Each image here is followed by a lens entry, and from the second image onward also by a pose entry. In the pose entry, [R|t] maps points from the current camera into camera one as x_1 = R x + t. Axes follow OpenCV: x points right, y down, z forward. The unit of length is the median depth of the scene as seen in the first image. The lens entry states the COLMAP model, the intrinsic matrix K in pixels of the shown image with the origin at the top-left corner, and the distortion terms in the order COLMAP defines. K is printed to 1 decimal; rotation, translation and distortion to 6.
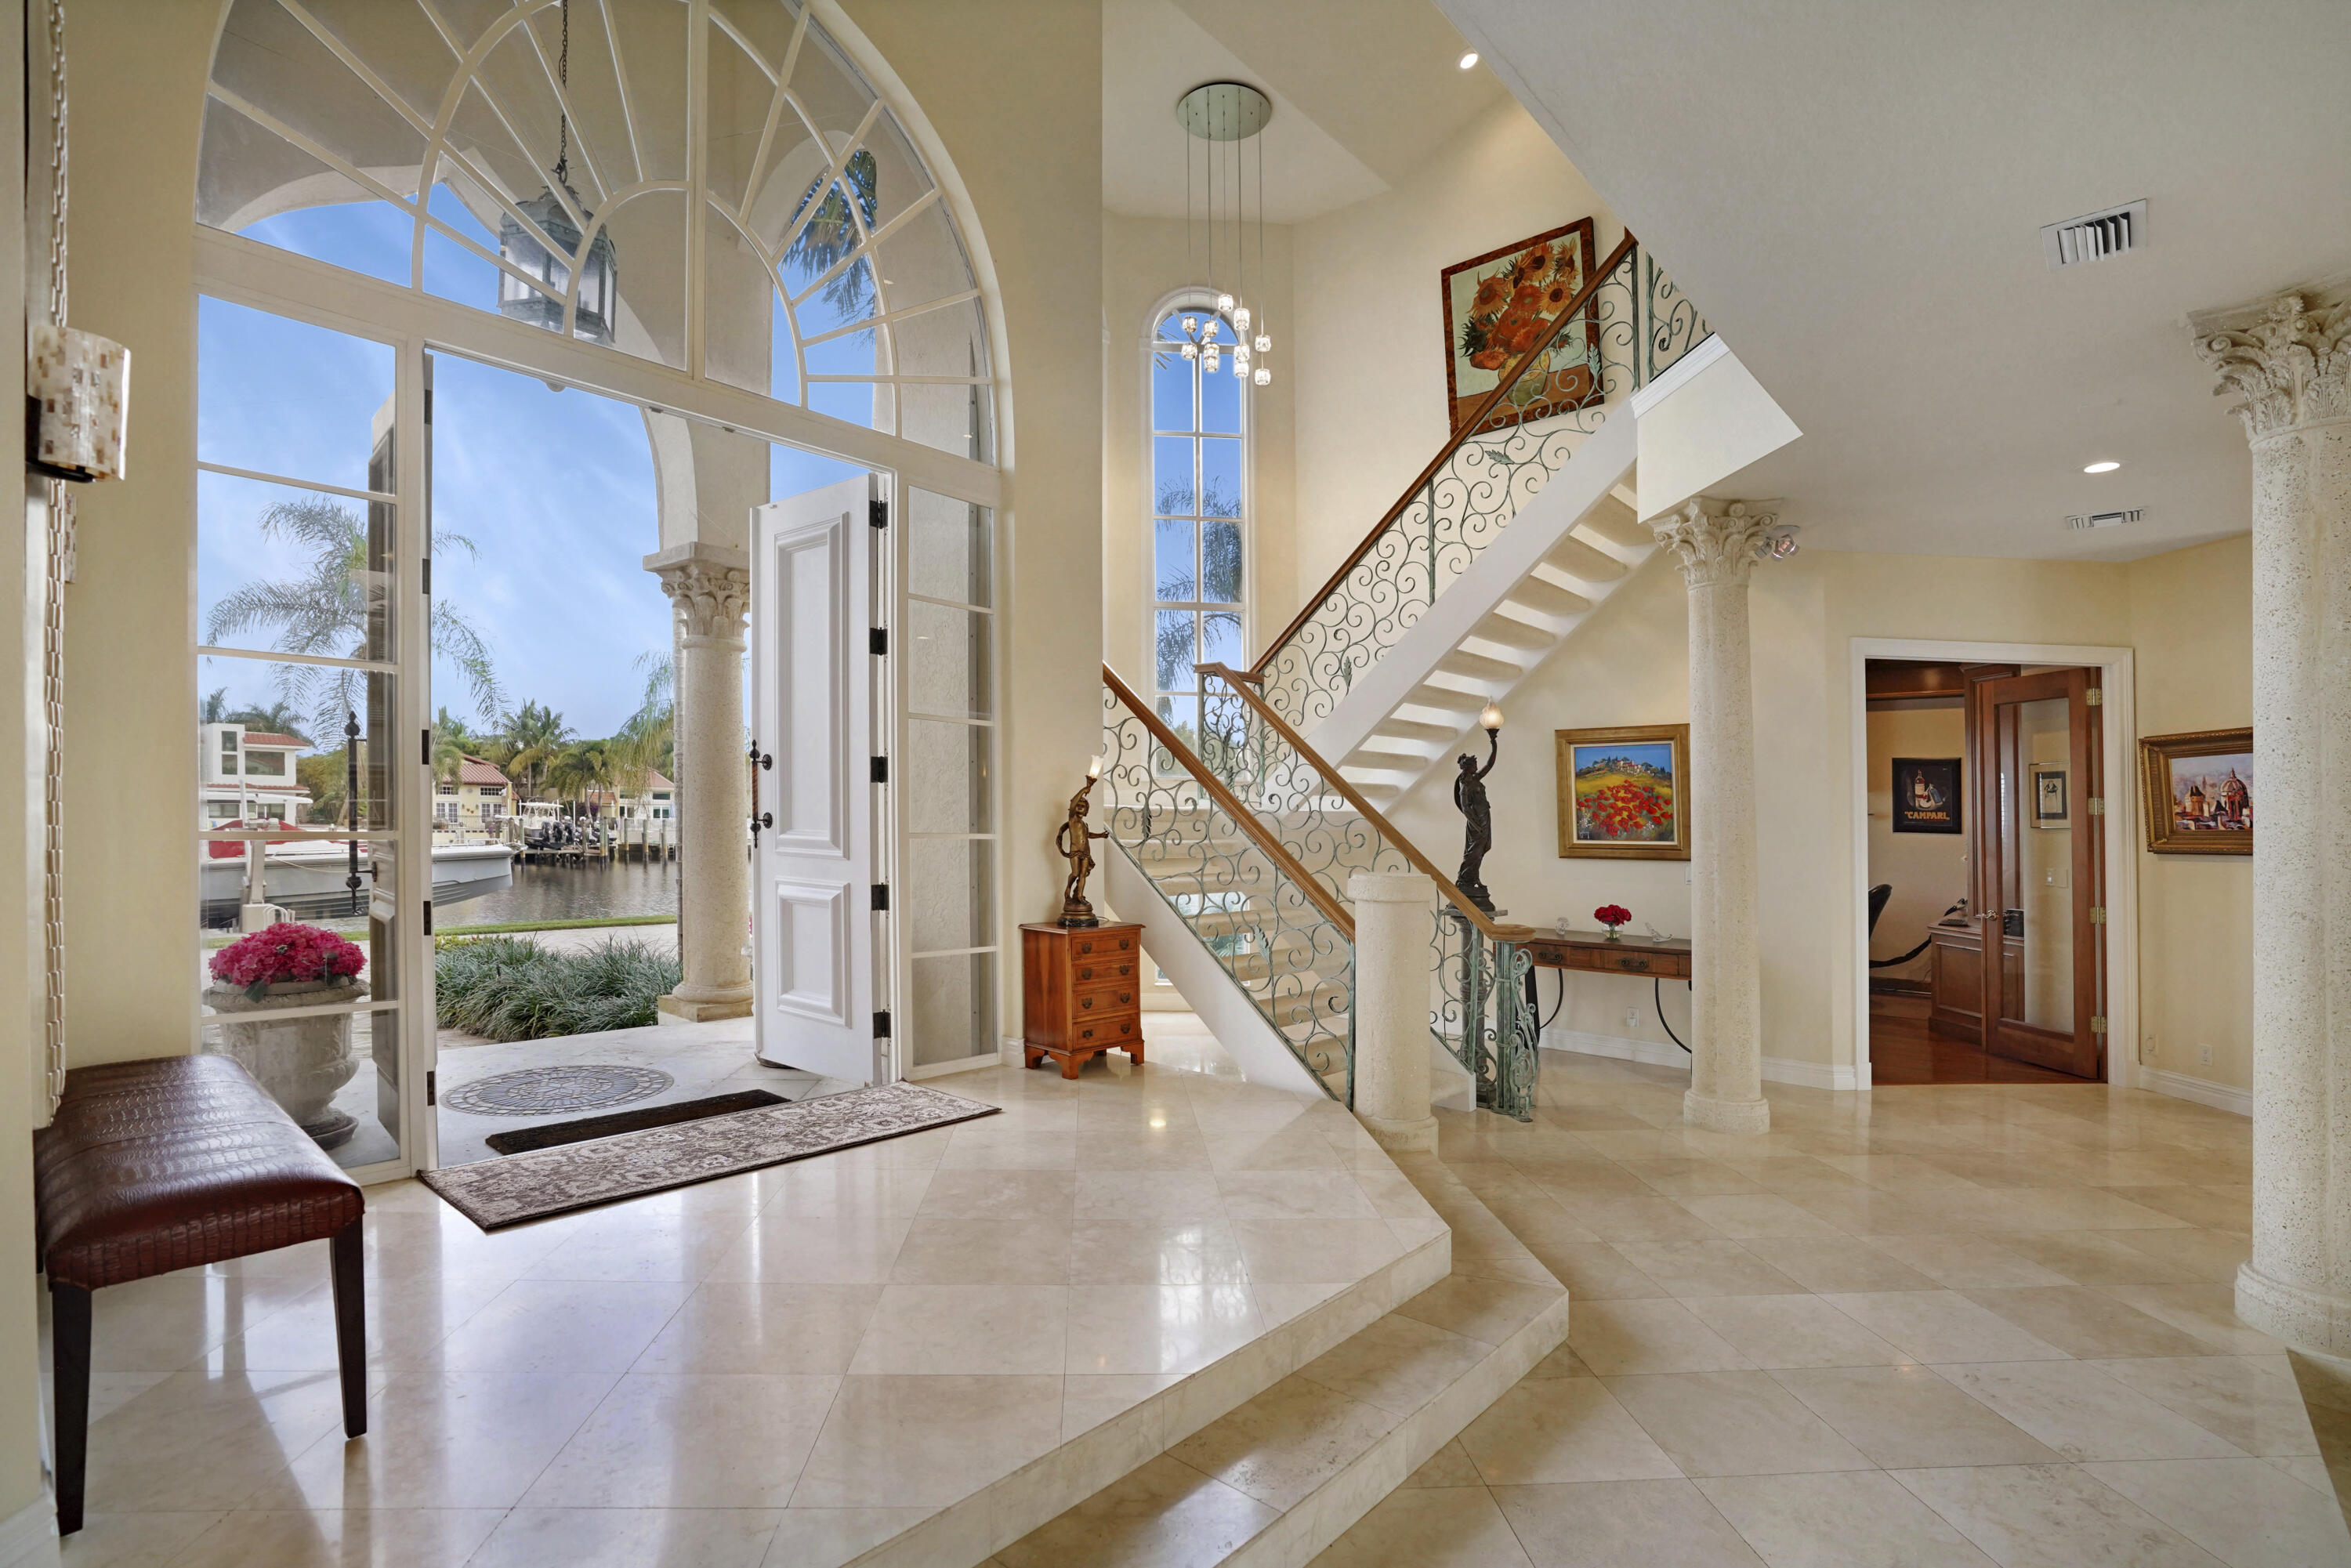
lens RADIAL K [[1131.0, 0, 1187.5], [0, 1131.0, 831.1], [0, 0, 1]] dist [-0.064302, 0.028531]
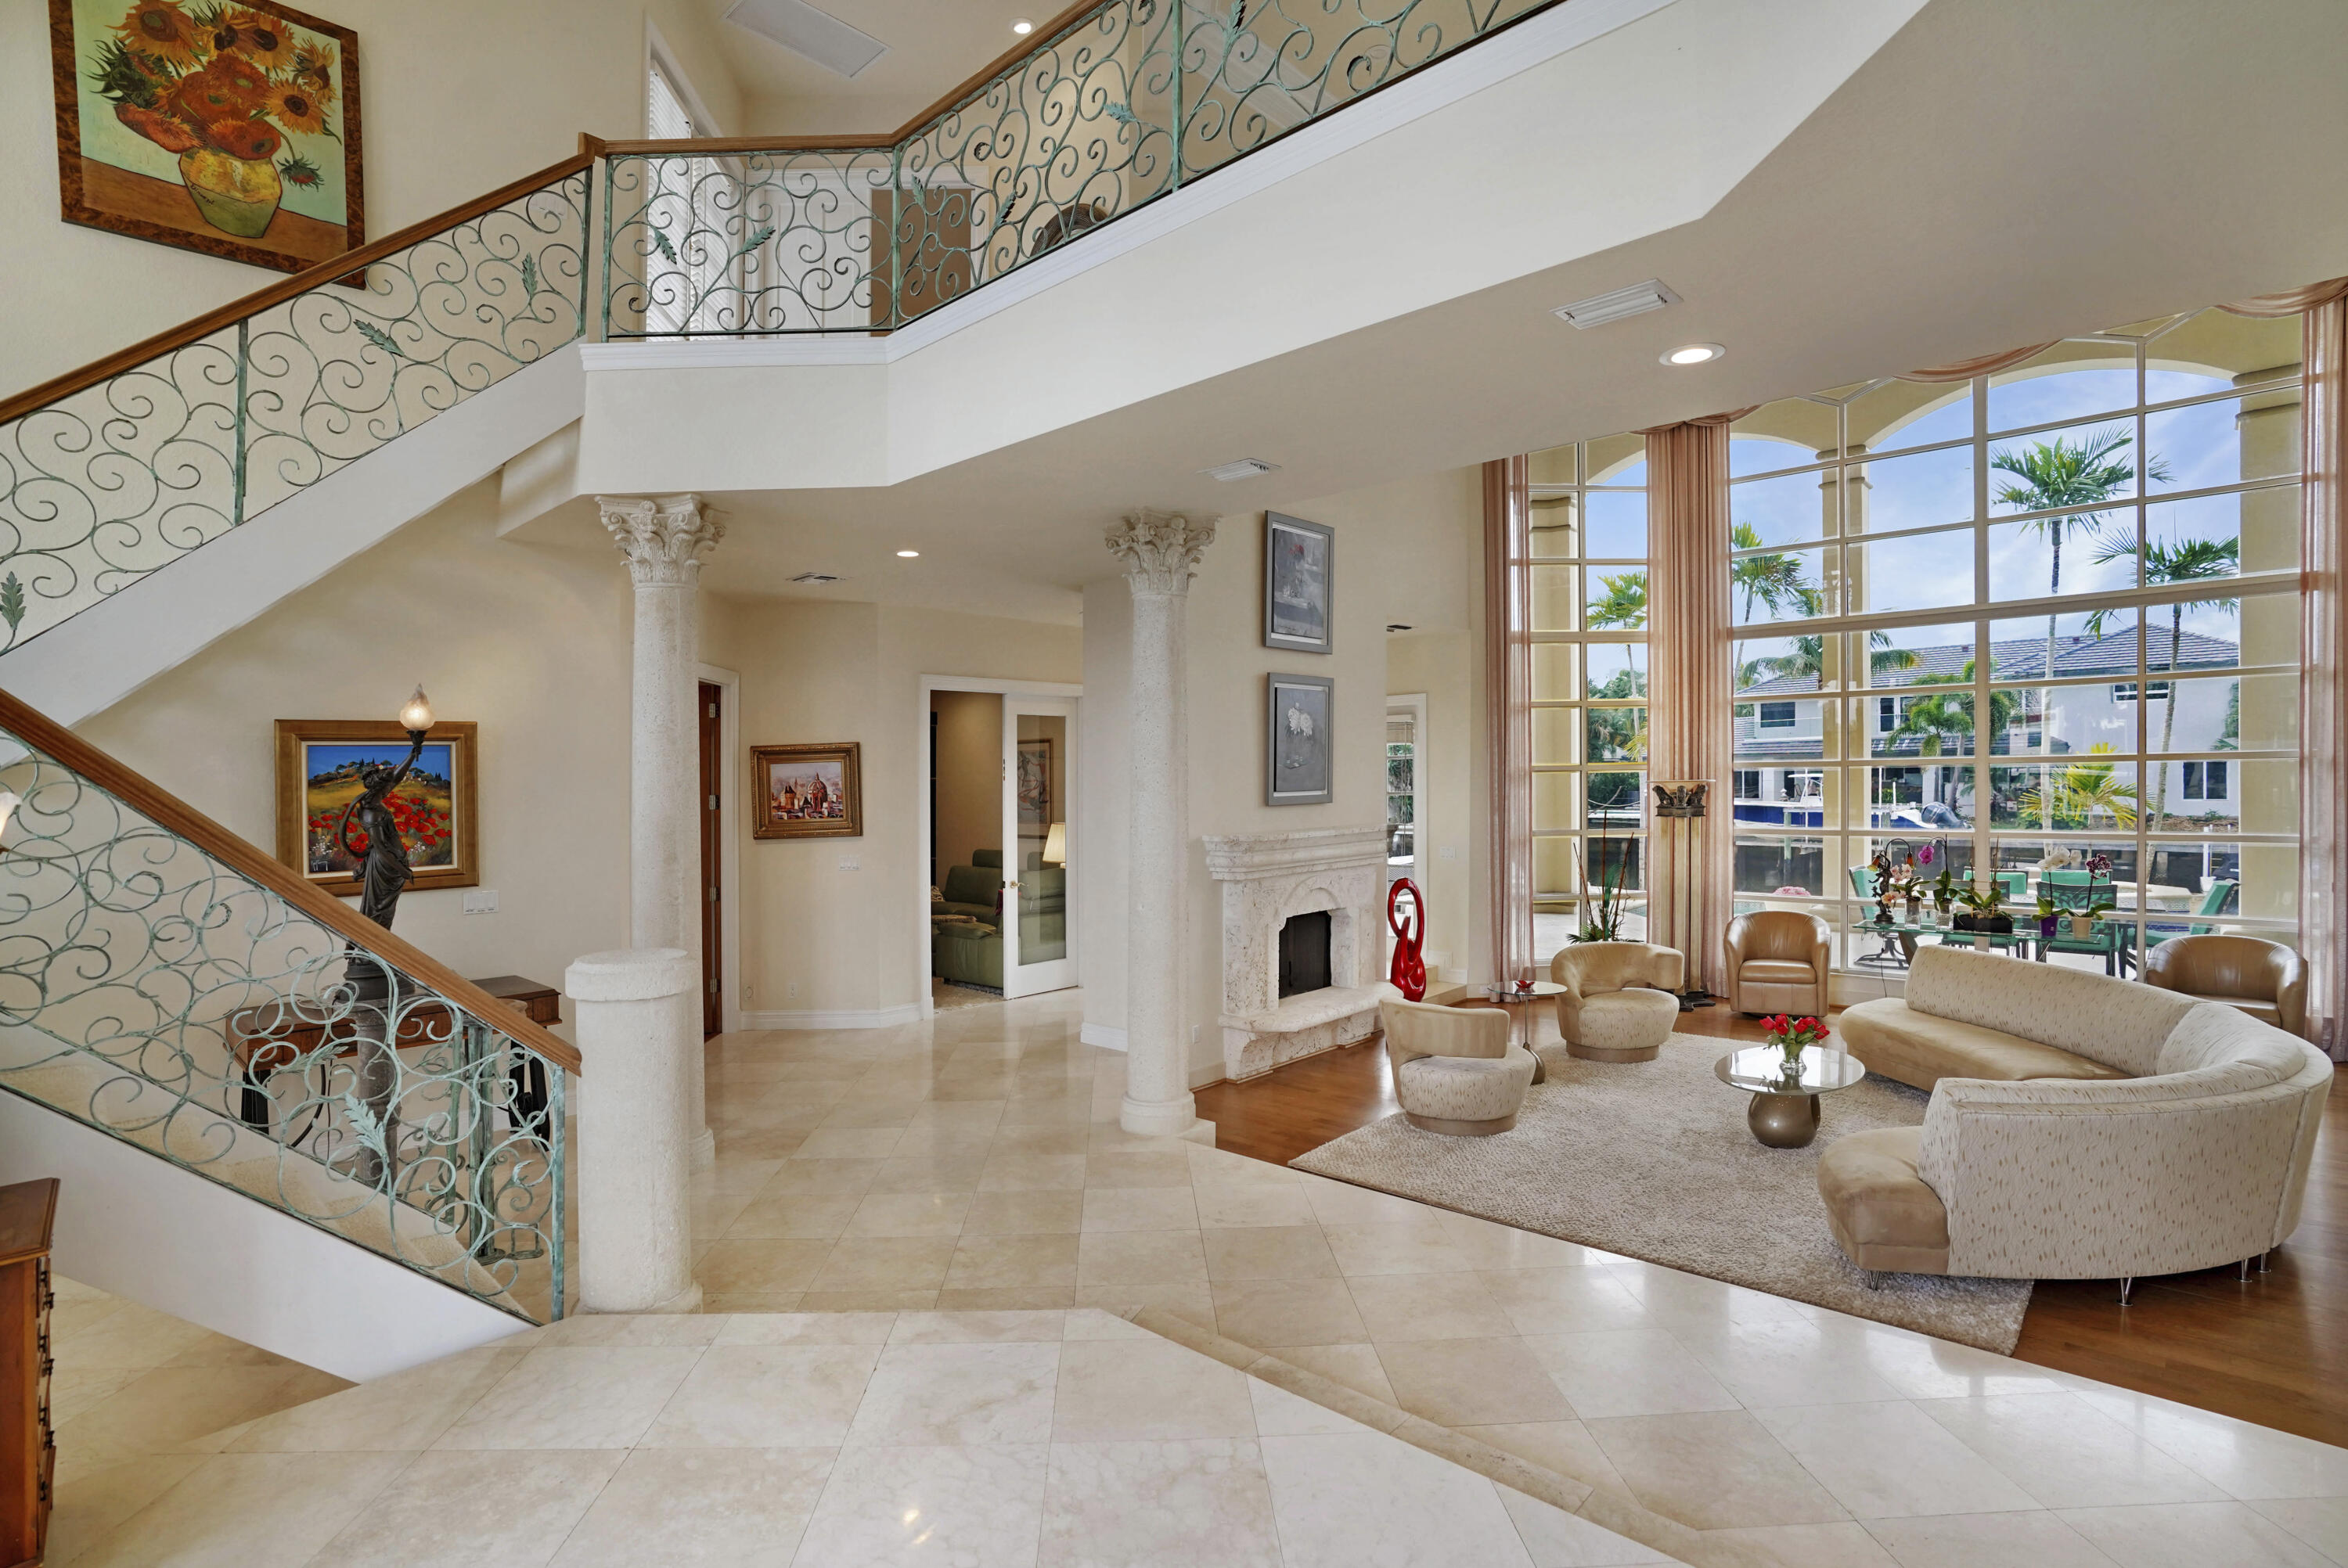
lens RADIAL K [[1132.7, 0, 1157.2], [0, 1132.7, 747.7], [0, 0, 1]] dist [-0.074784, 0.040663]
pose [[0.044209, 0.010166, 0.998971, -0.350401], [0.027889, 0.999546, -0.011406, -0.052403], [-0.998633, 0.028364, 0.043906, 0.447803]]
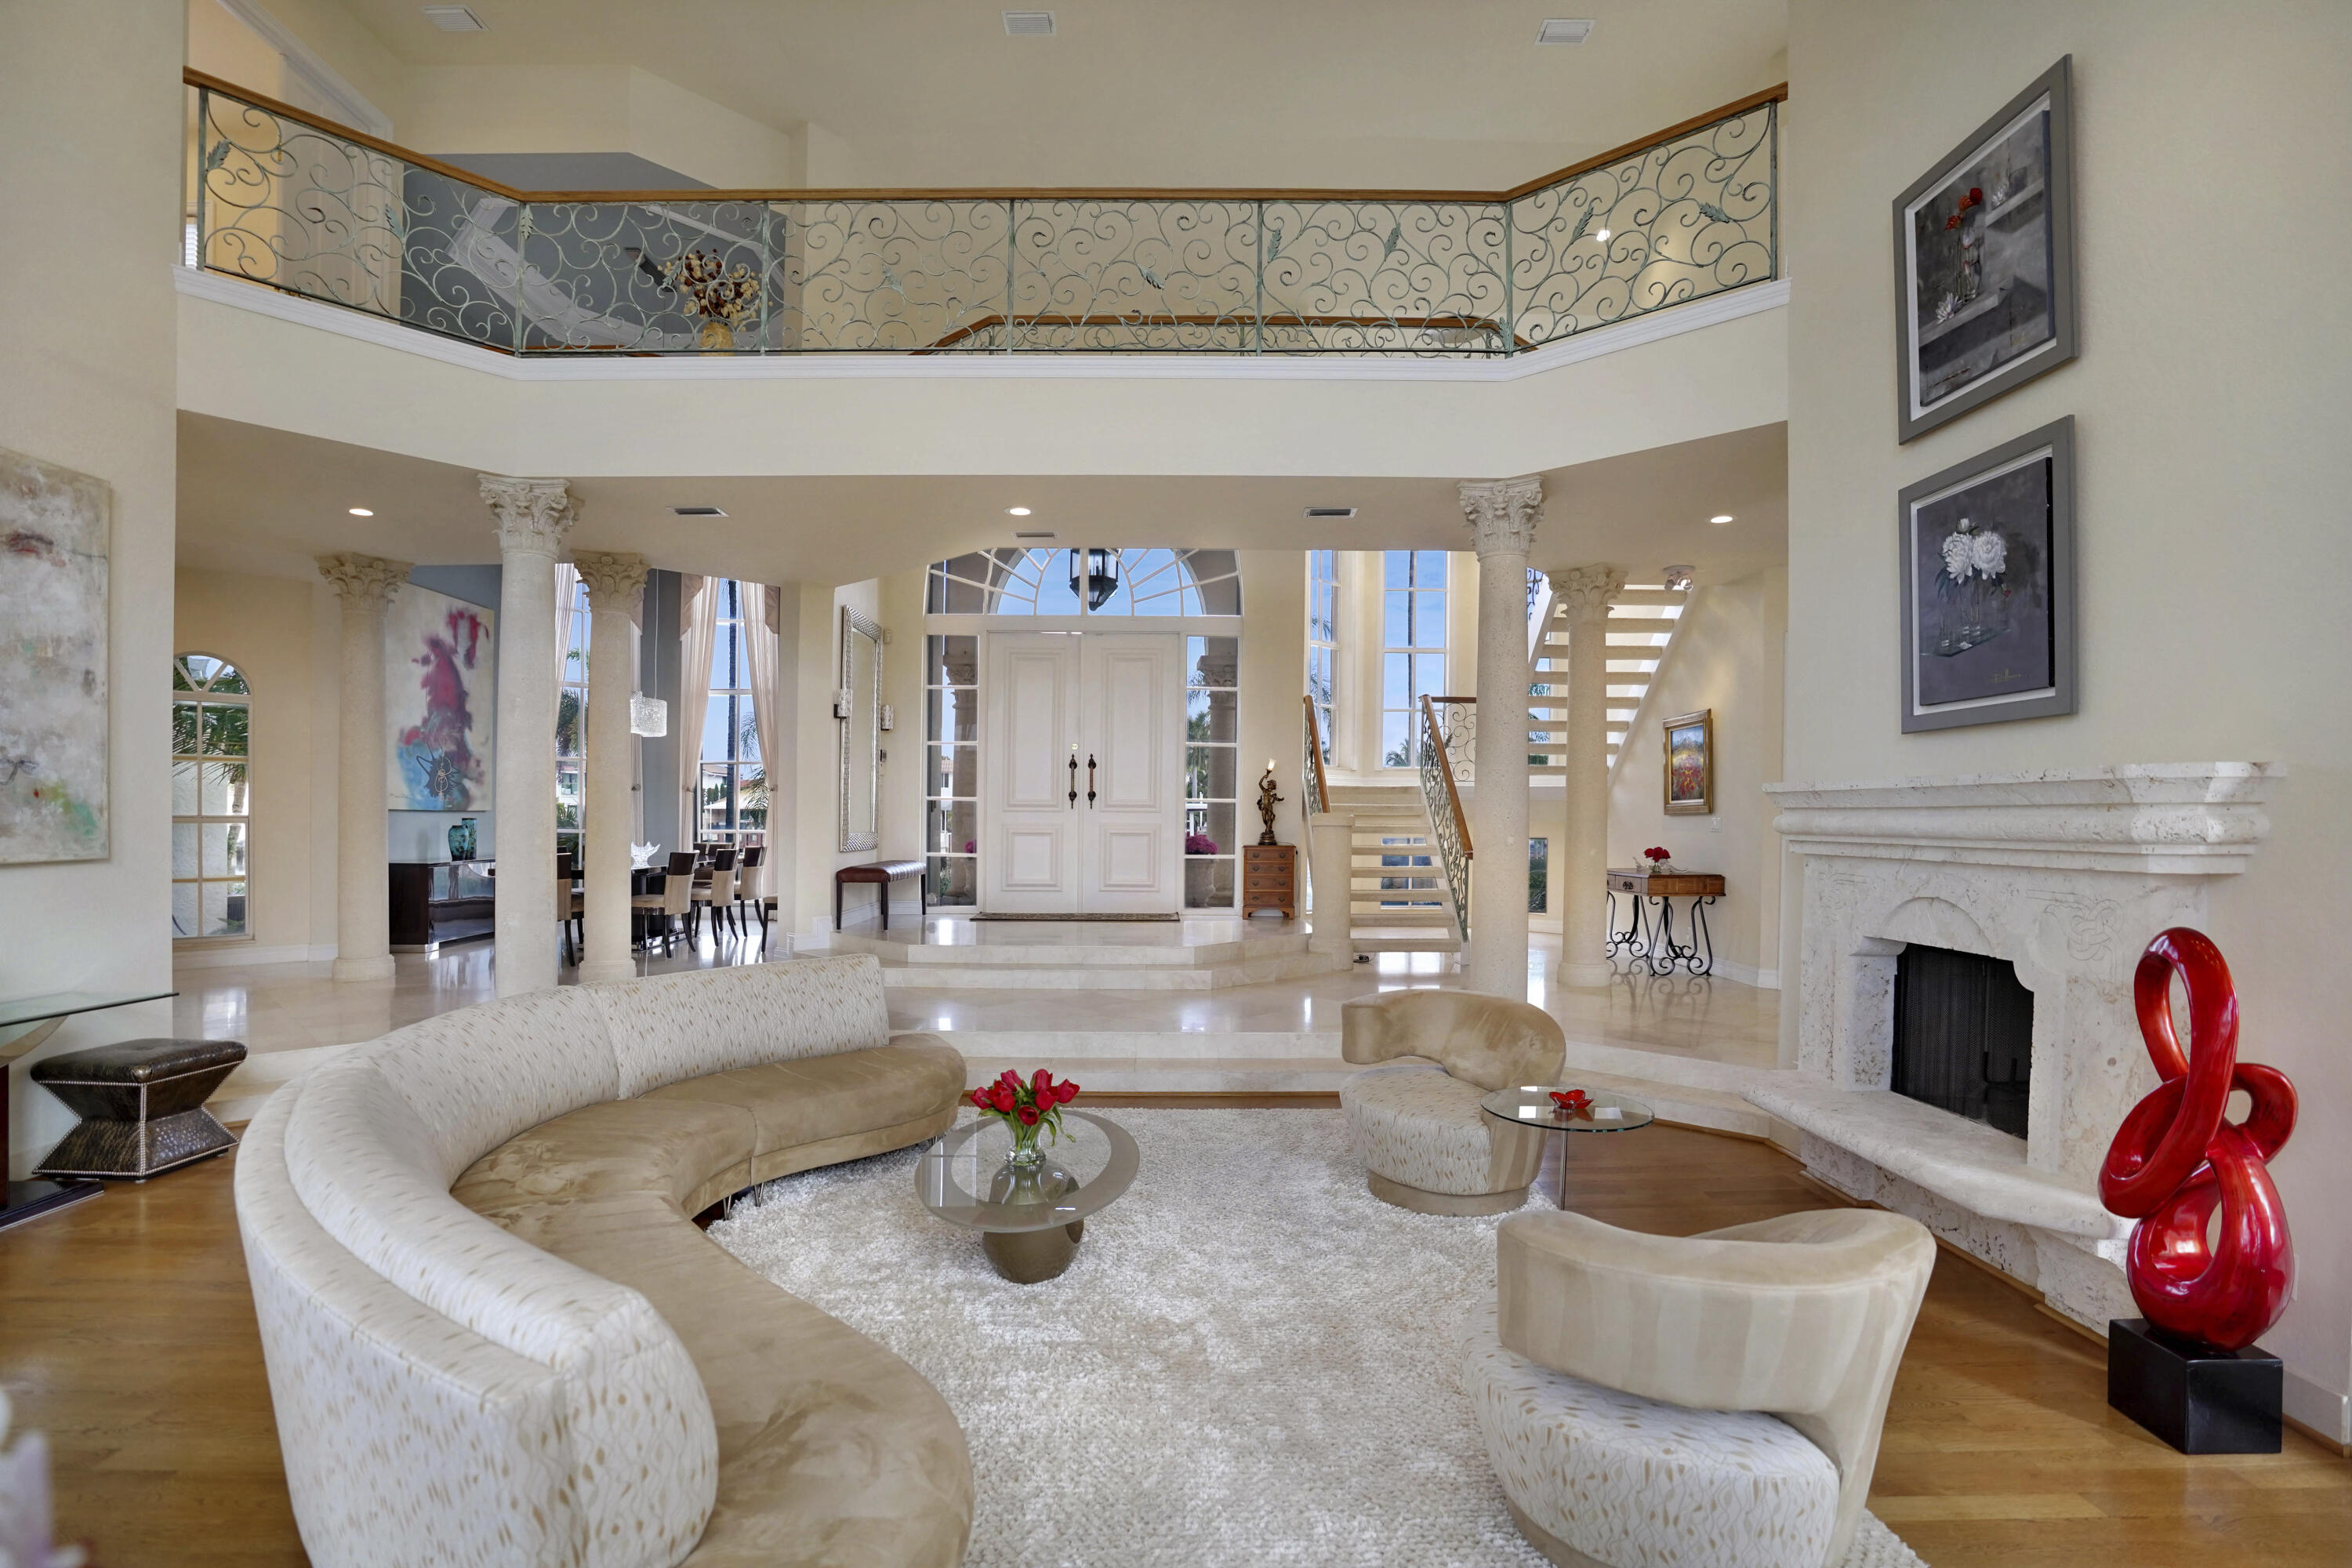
lens RADIAL K [[1131.5, 0, 1188.0], [0, 1131.5, 831.1], [0, 0, 1]] dist [-0.064302, 0.028531]
pose [[0.655354, -0.005956, -0.755298, 1.055243], [-0.000029, 0.999969, -0.007911, 0.058888], [0.755322, 0.005207, 0.655334, -0.335958]]
